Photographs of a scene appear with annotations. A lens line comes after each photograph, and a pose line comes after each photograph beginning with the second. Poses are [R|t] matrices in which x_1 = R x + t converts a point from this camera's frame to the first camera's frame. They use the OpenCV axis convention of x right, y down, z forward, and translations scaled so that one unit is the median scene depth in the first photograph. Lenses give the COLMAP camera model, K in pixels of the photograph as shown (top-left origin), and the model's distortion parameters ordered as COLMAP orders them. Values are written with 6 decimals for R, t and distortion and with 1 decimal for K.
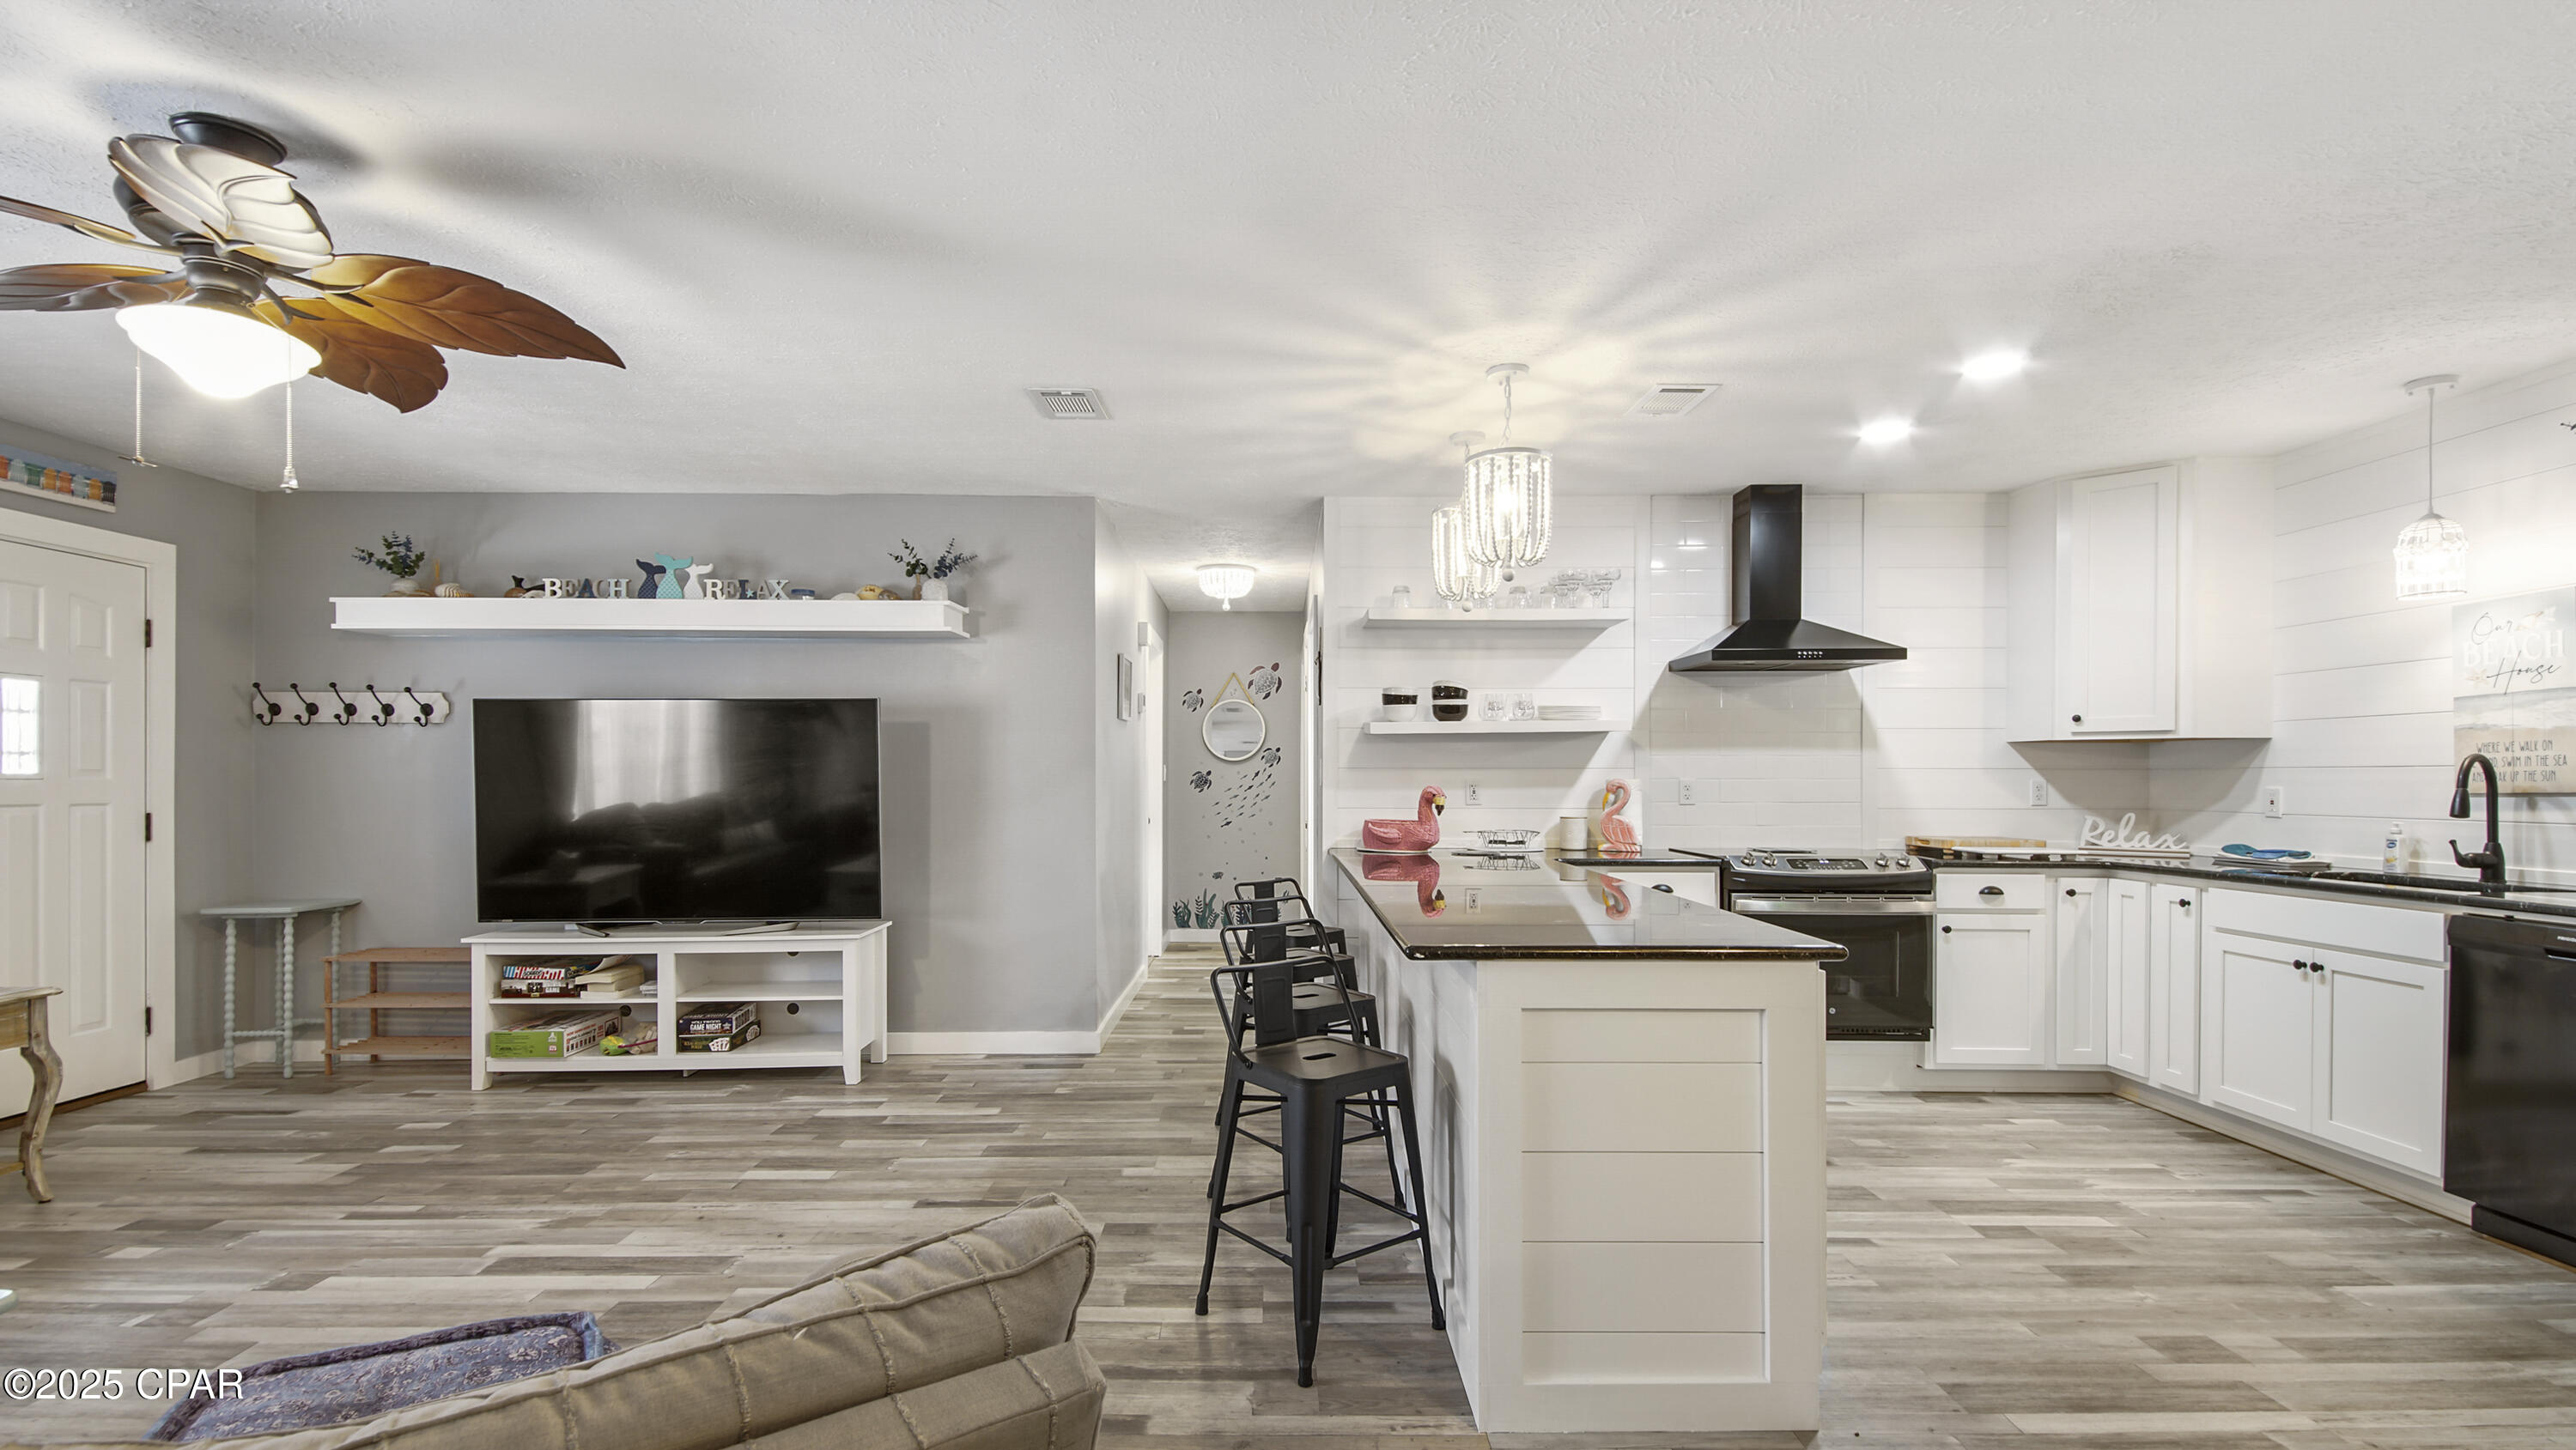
lens RADIAL K [[1151.3, 0, 1242.1], [0, 1151.3, 783.5], [0, 0, 1]] dist [0.044876, -0.022562]
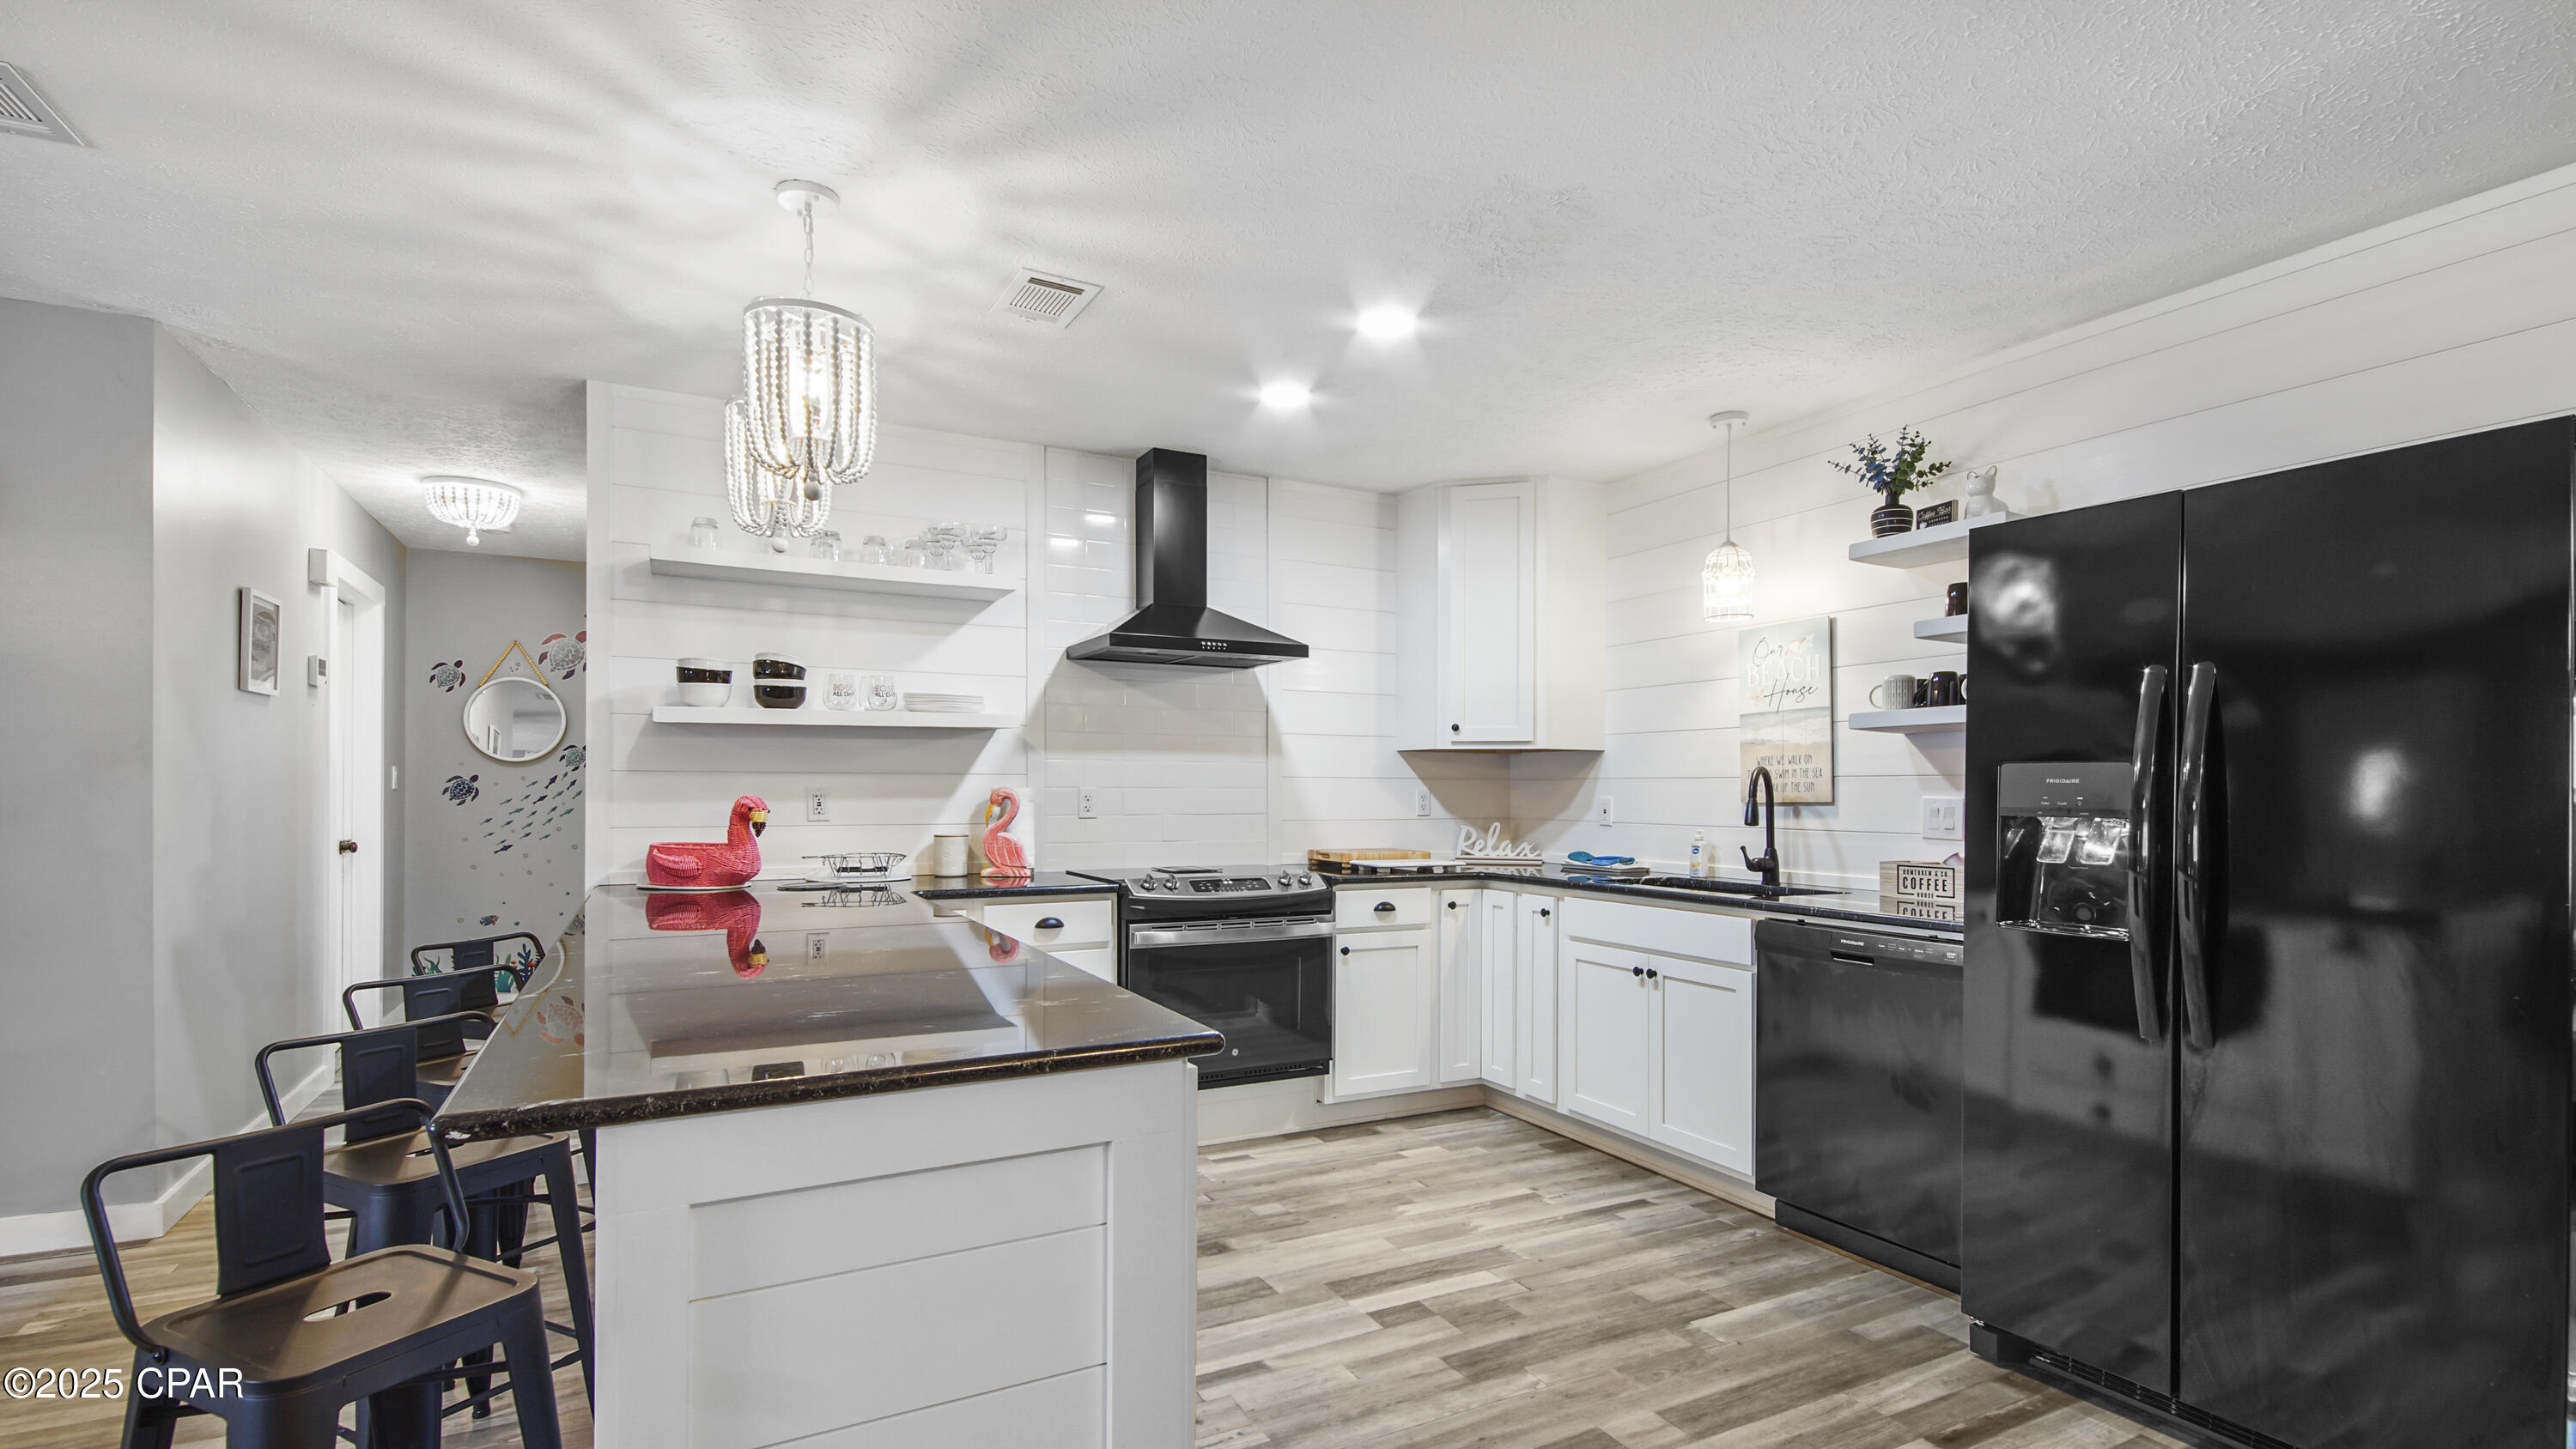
lens RADIAL K [[1194.4, 0, 1283.4], [0, 1194.4, 784.2], [0, 0, 1]] dist [0.039865, -0.000103]
pose [[0.880641, 0.004589, 0.473761, 0.110012], [-0.000858, 0.999967, -0.008092, 0.000570], [-0.473783, 0.006719, 0.880616, 0.186122]]
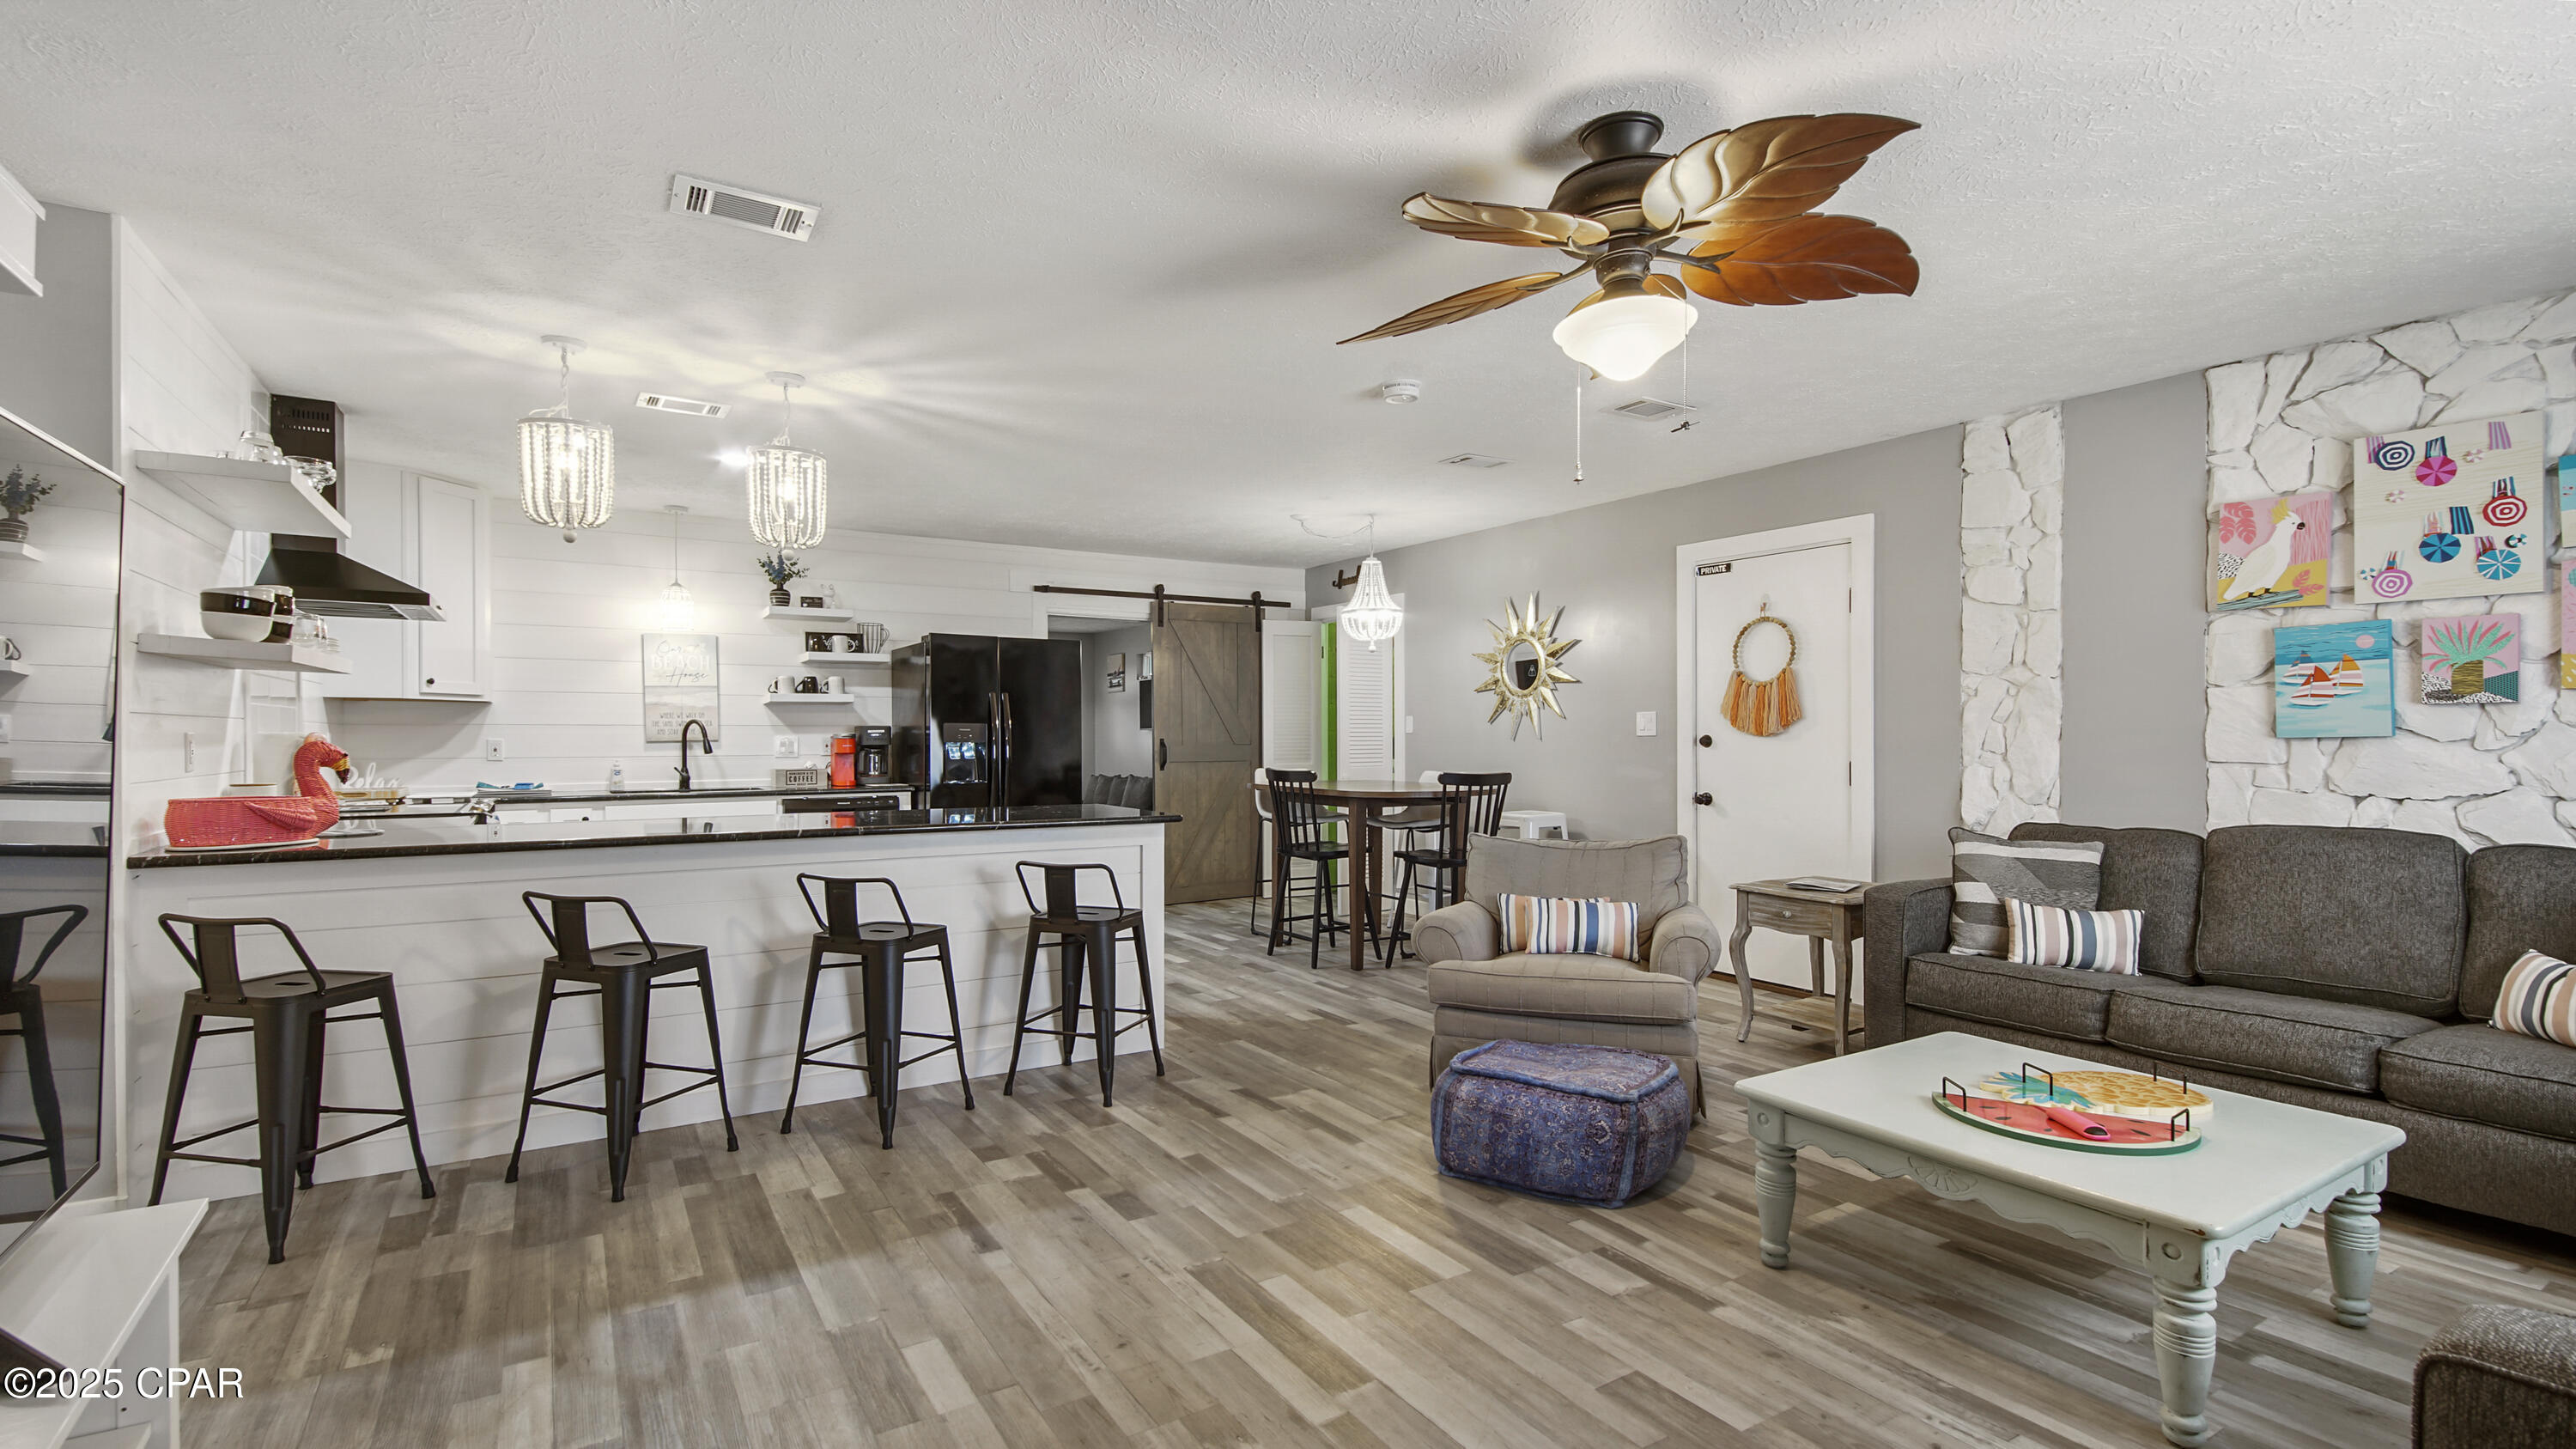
lens RADIAL K [[1146.0, 0, 1280.8], [0, 1146.0, 742.2], [0, 0, 1]] dist [0.045034, -0.025898]
pose [[-0.539417, -0.005215, 0.842022, -0.773888], [0.004145, 0.999952, 0.008848, -0.000912], [-0.842028, 0.008263, -0.539370, 0.955635]]
